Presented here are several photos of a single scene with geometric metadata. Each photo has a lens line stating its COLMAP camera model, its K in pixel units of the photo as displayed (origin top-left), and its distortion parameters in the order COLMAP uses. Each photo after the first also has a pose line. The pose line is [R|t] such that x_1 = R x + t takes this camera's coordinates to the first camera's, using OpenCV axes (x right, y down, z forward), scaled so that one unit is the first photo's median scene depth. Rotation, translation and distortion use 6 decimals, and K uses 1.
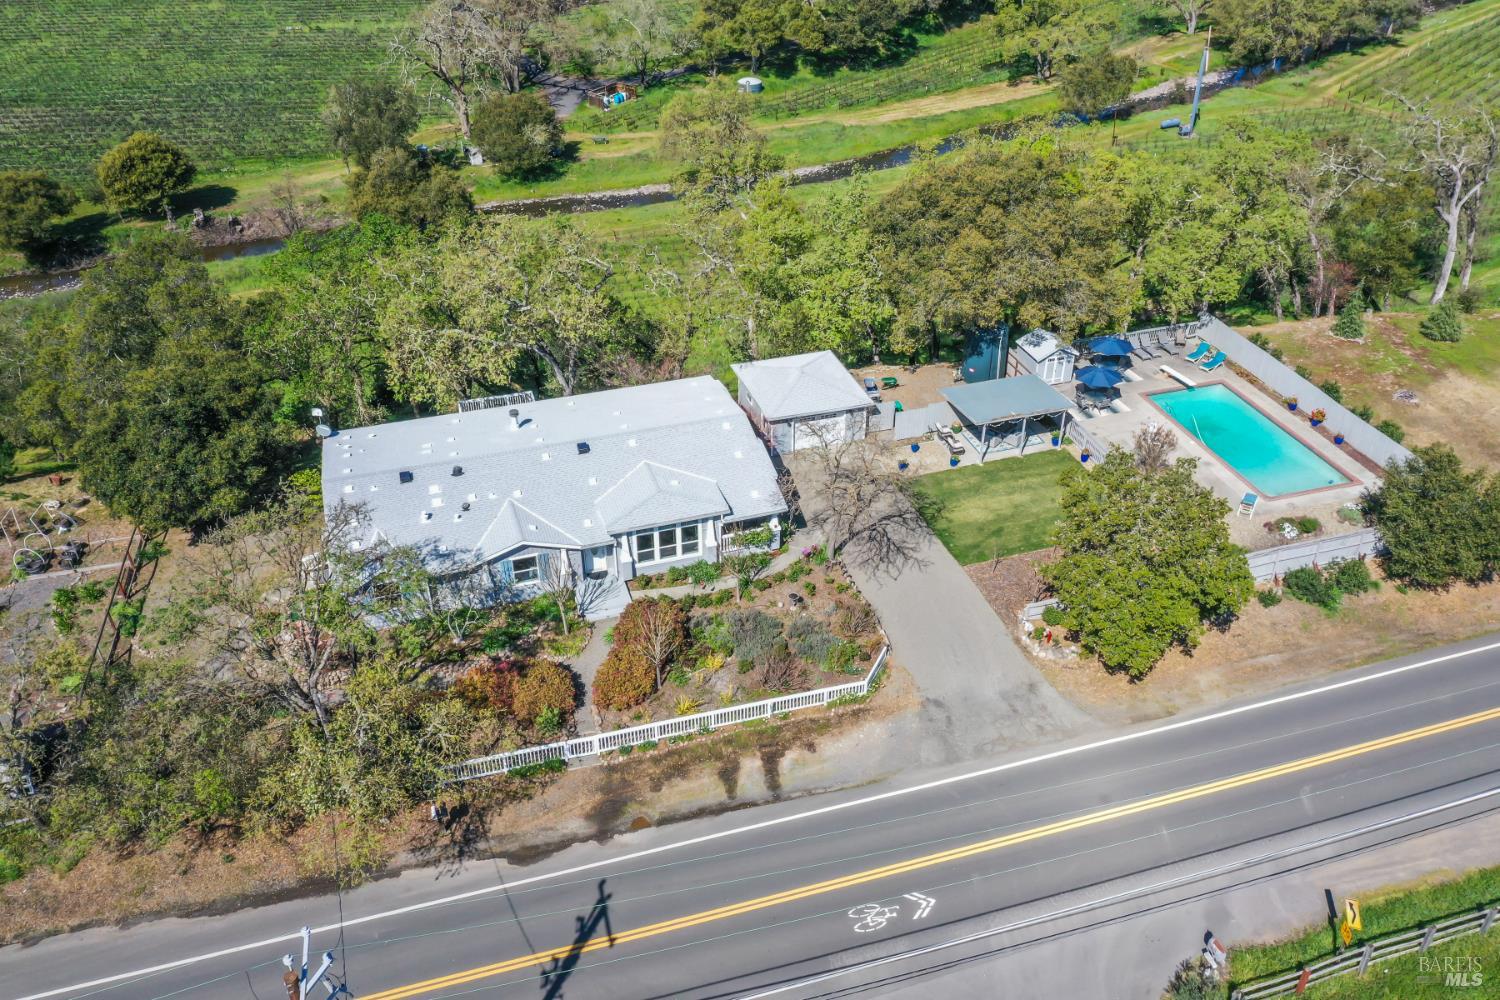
lens RADIAL K [[1150.3, 0, 750.0], [0, 1150.3, 500.0], [0, 0, 1]] dist [0.009343, 0.003847]
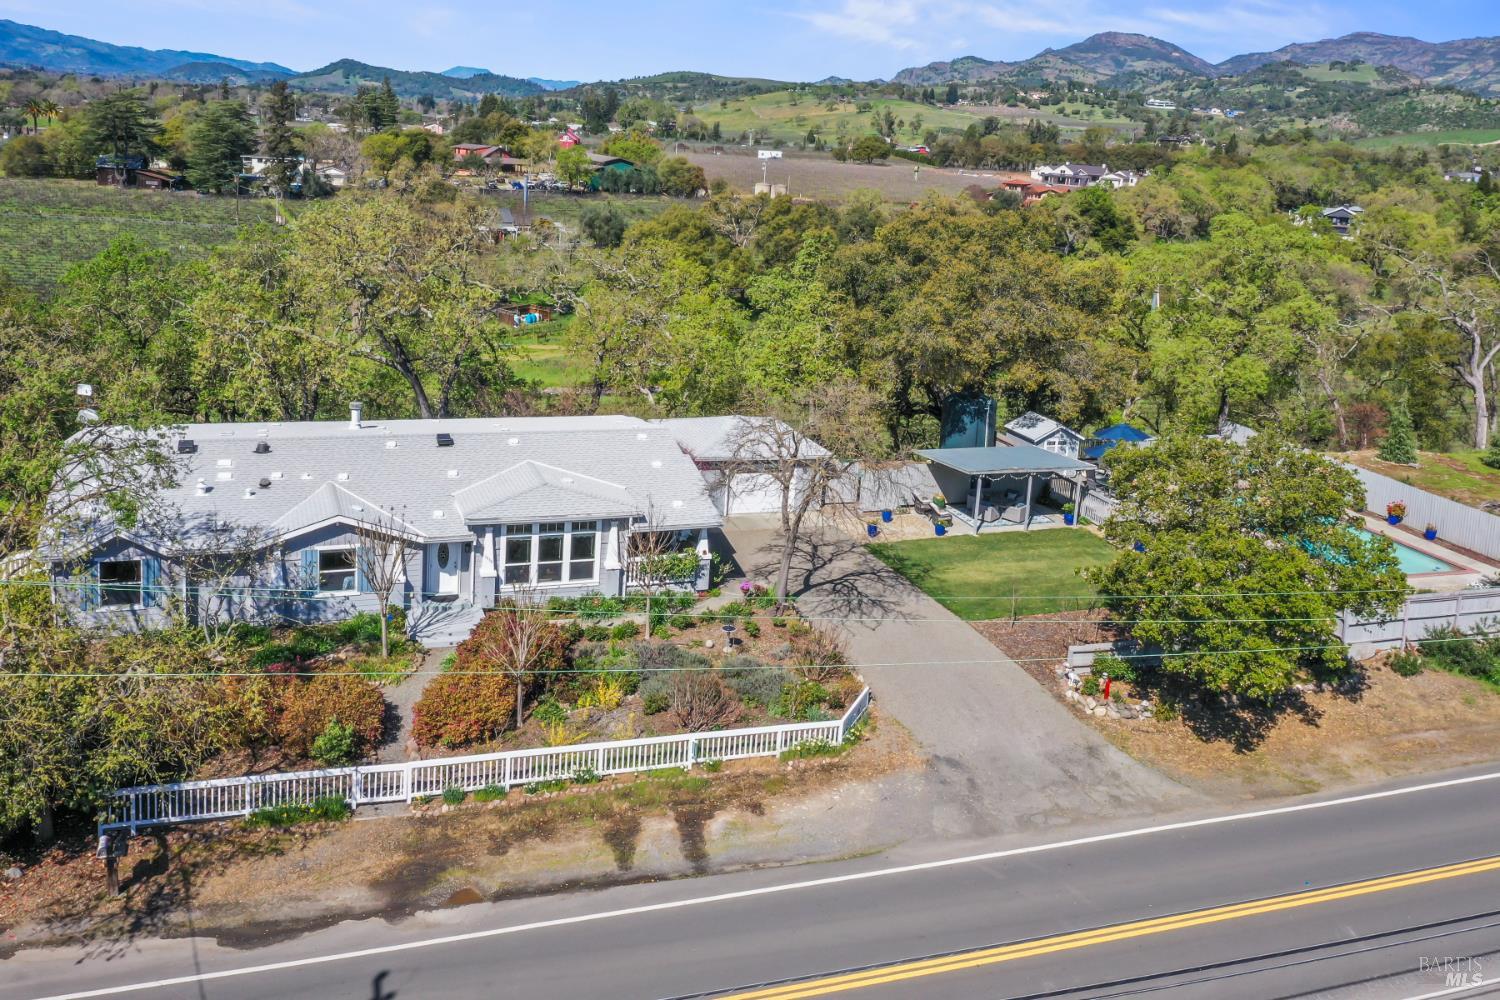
lens RADIAL K [[1259.4, 0, 729.0], [0, 1259.4, 363.6], [0, 0, 1]] dist [0.017147, -0.016711]
pose [[0.997211, 0.057133, 0.048019, -0.007333], [-0.034027, 0.920692, -0.388805, 0.236542], [-0.066424, 0.386086, 0.920068, 0.258923]]
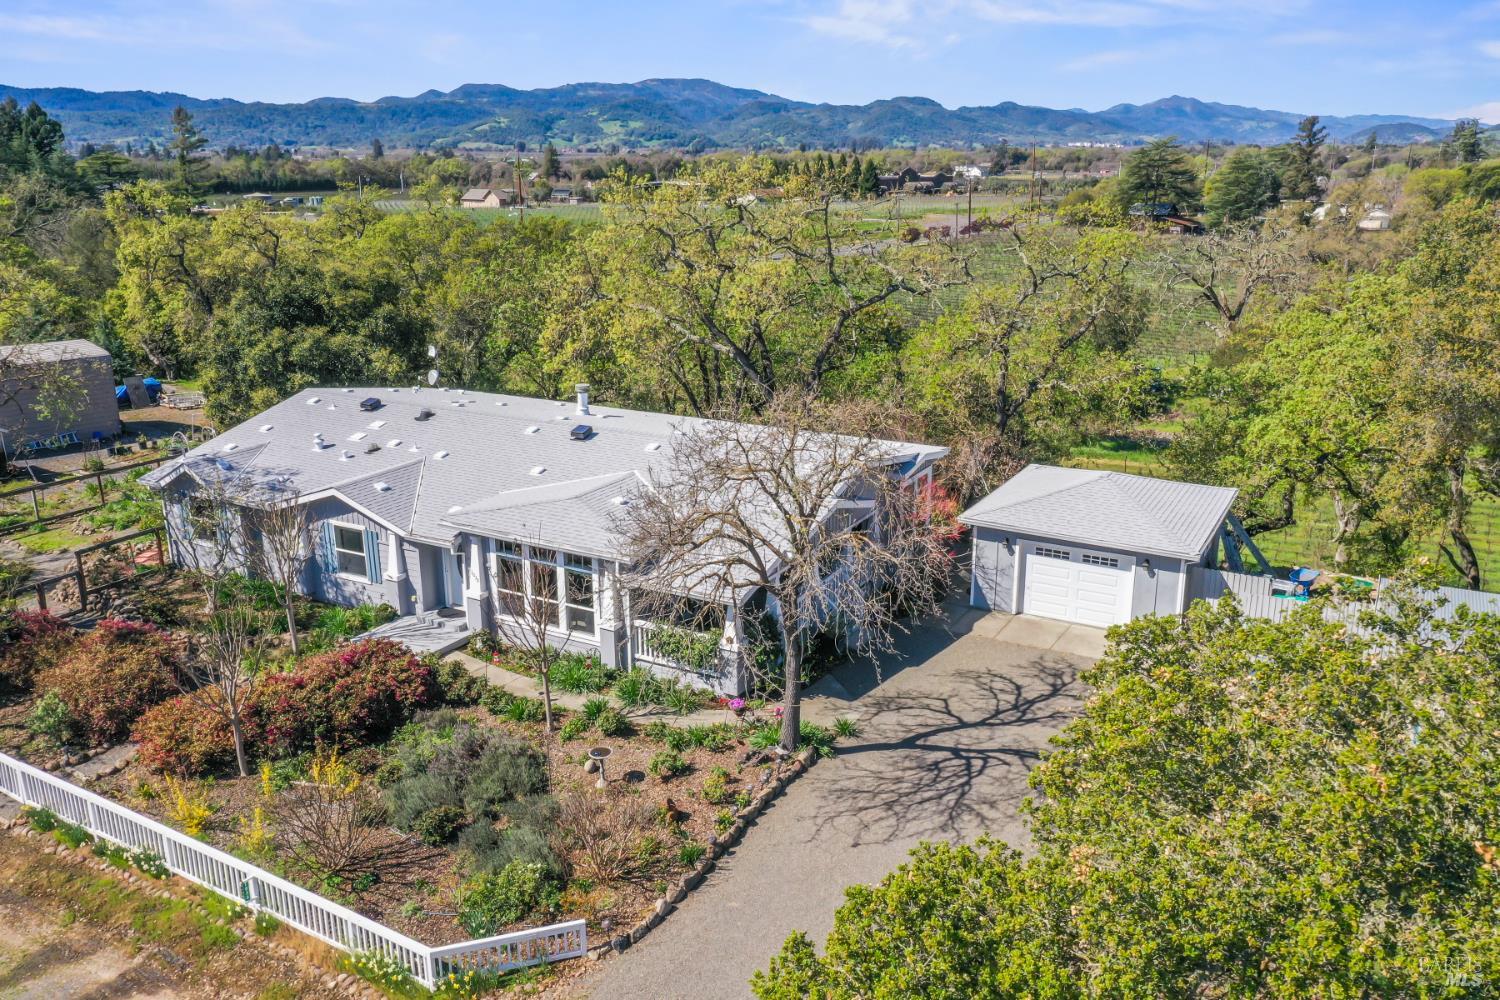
lens RADIAL K [[1171.8, 0, 748.9], [0, 1171.8, 505.4], [0, 0, 1]] dist [-0.003926, 0.005697]
pose [[0.682878, 0.209135, -0.699957, 0.381228], [-0.402326, 0.907413, -0.121390, 0.030510], [0.609764, 0.364506, 0.703793, 0.705376]]
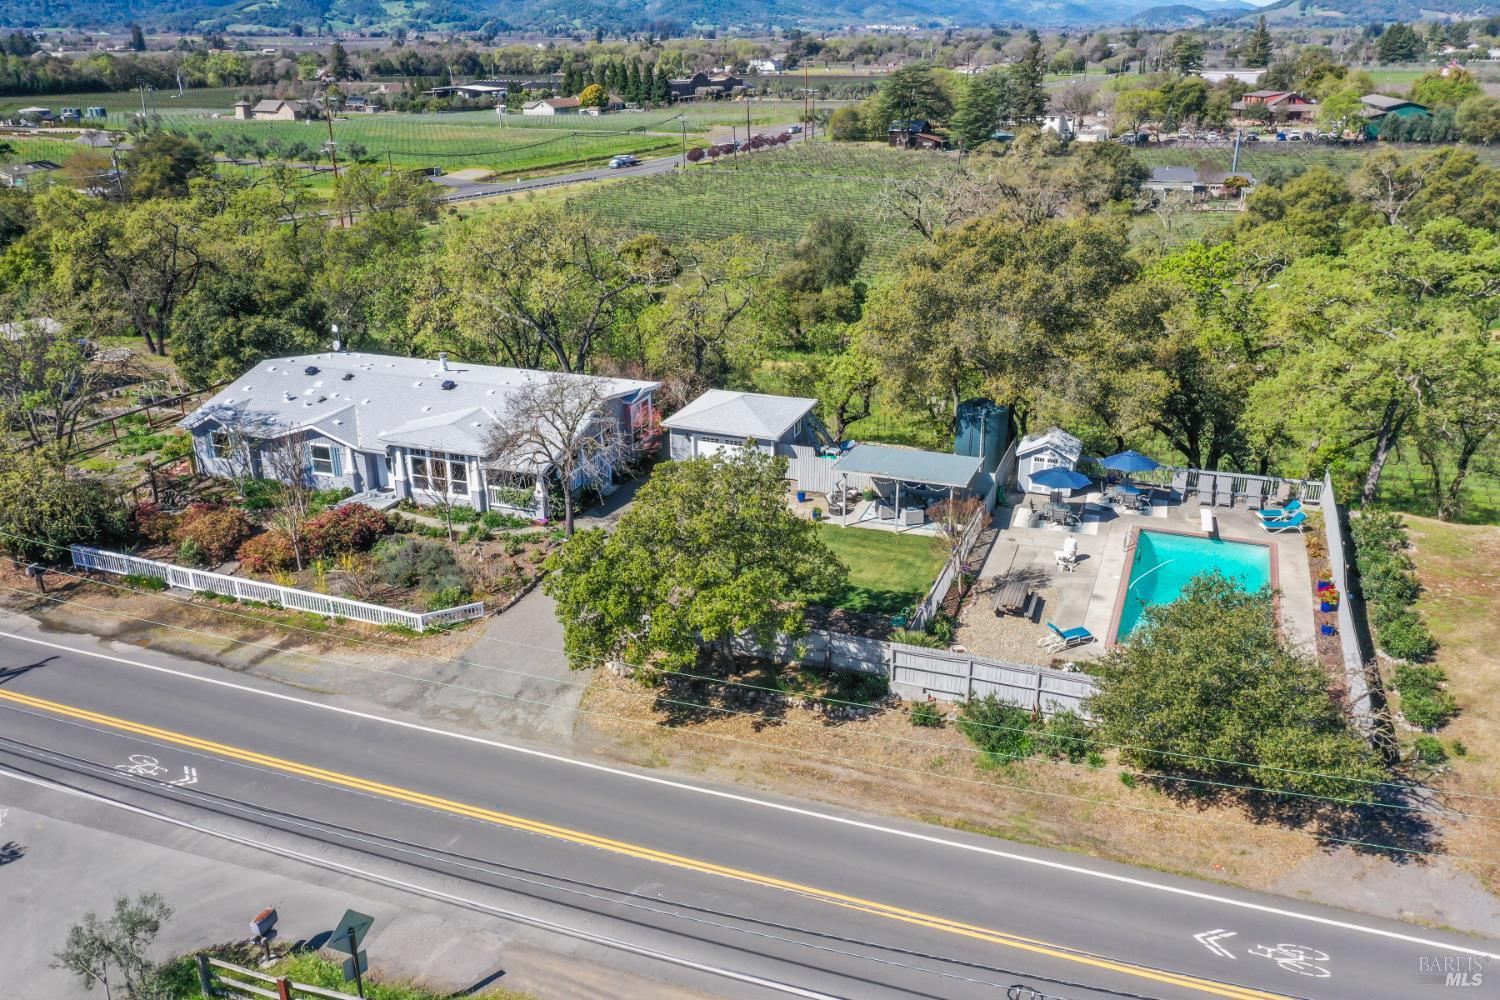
lens RADIAL K [[1150.3, 0, 750.0], [0, 1150.3, 500.0], [0, 0, 1]] dist [0.009343, 0.003847]
pose [[0.793170, 0.225799, -0.565593, 0.759411], [-0.336098, 0.936783, -0.097346, 0.068591], [0.507857, 0.267307, 0.818919, 0.341239]]
